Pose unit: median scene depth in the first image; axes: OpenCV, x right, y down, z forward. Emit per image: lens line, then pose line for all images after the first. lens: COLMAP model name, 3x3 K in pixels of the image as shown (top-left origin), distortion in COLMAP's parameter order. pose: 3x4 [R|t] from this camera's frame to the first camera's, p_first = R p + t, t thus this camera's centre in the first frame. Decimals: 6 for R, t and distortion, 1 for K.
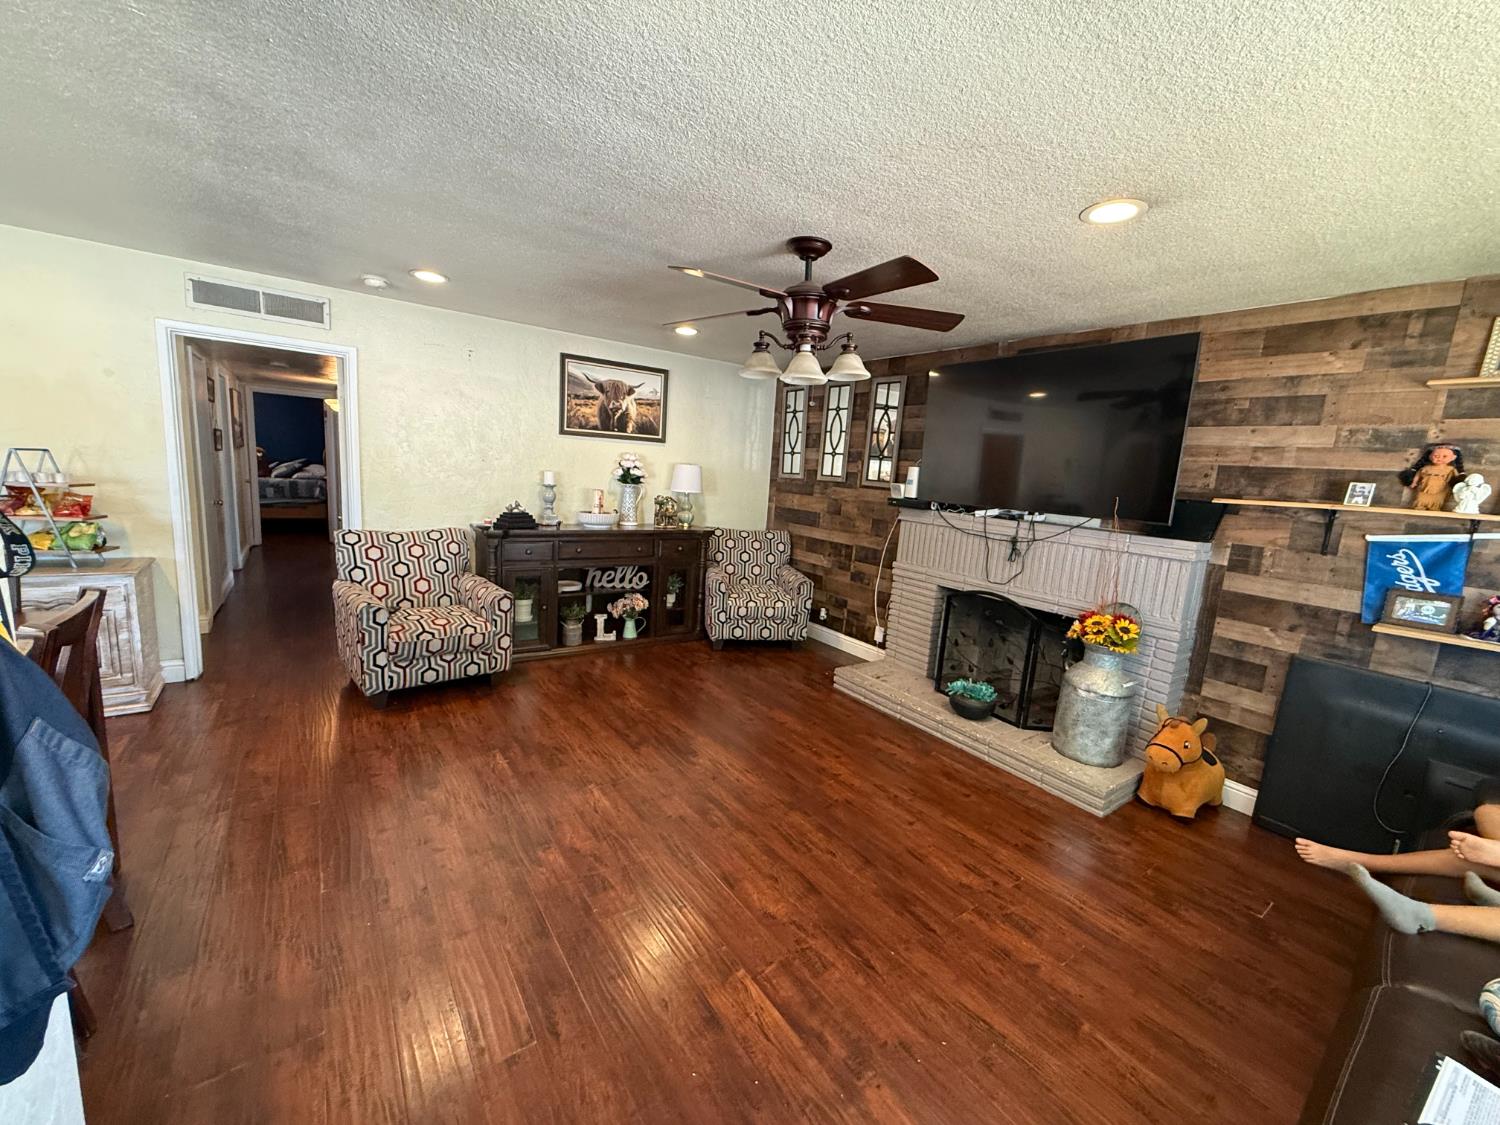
lens RADIAL K [[597.9, 0, 750.0], [0, 597.9, 562.5], [0, 0, 1]] dist [0.001017, -0.000057]
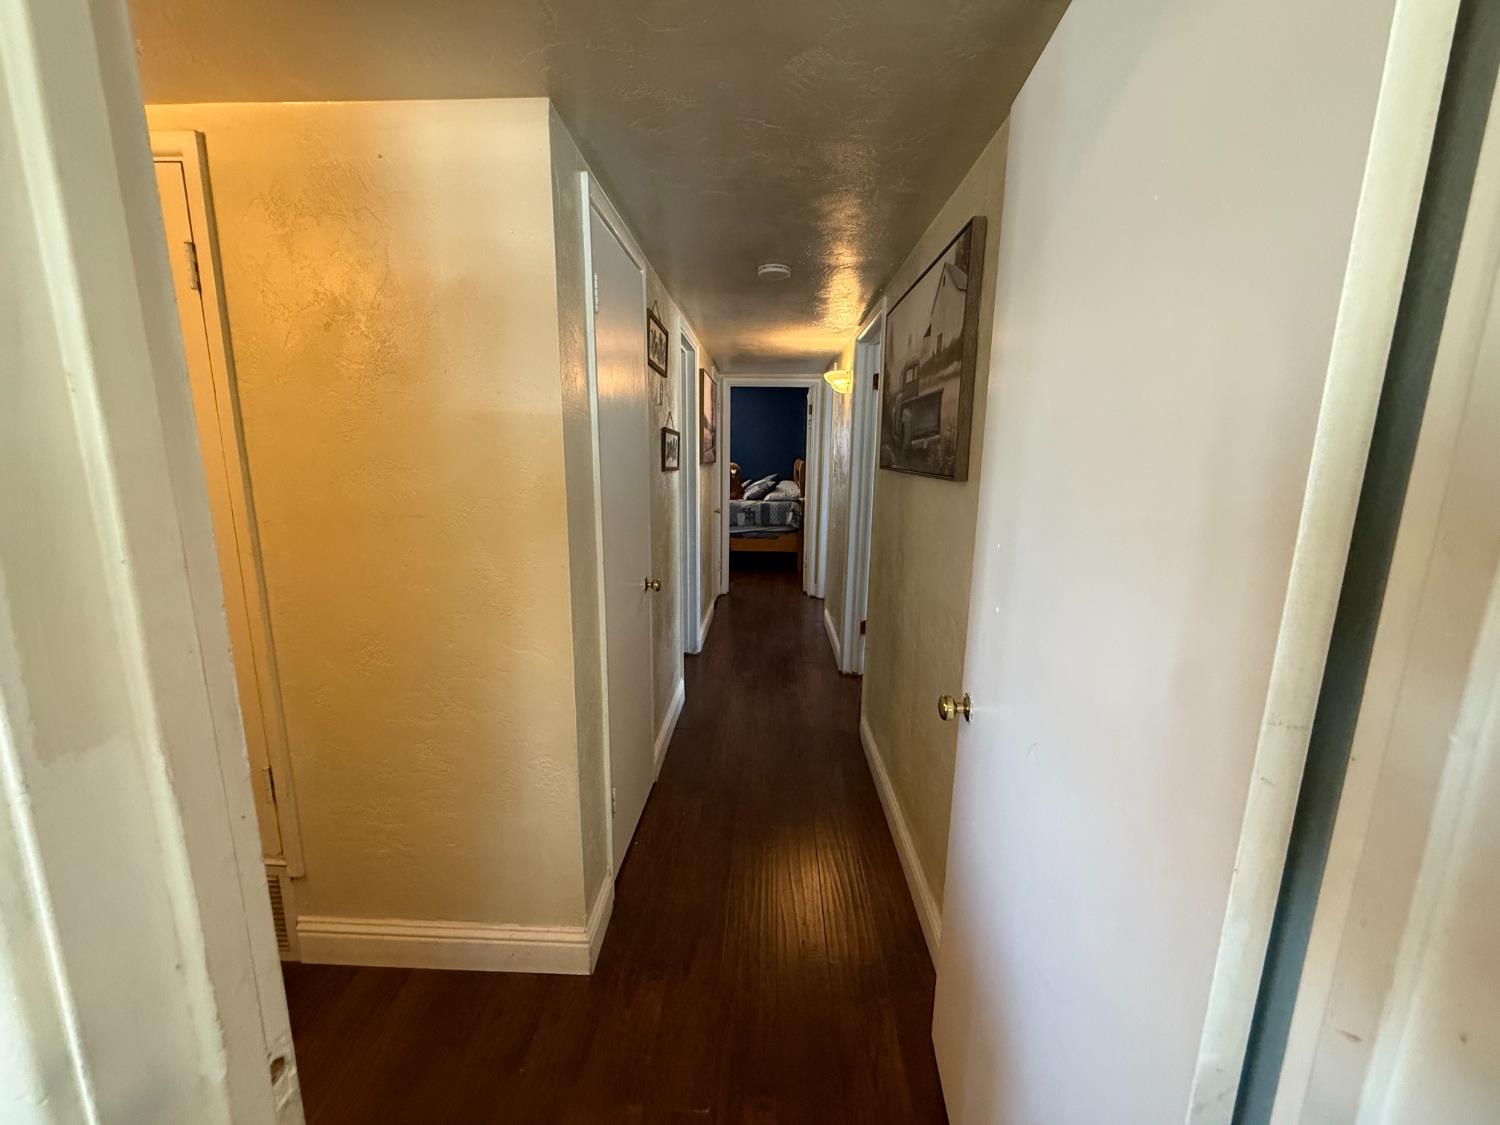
lens RADIAL K [[597.9, 0, 750.0], [0, 597.9, 562.5], [0, 0, 1]] dist [0.001017, -0.000057]
pose [[0.792141, 0.054126, -0.607934, -0.313719], [-0.056623, 0.998281, 0.015100, -0.073168], [0.607706, 0.022462, 0.793844, 0.386914]]
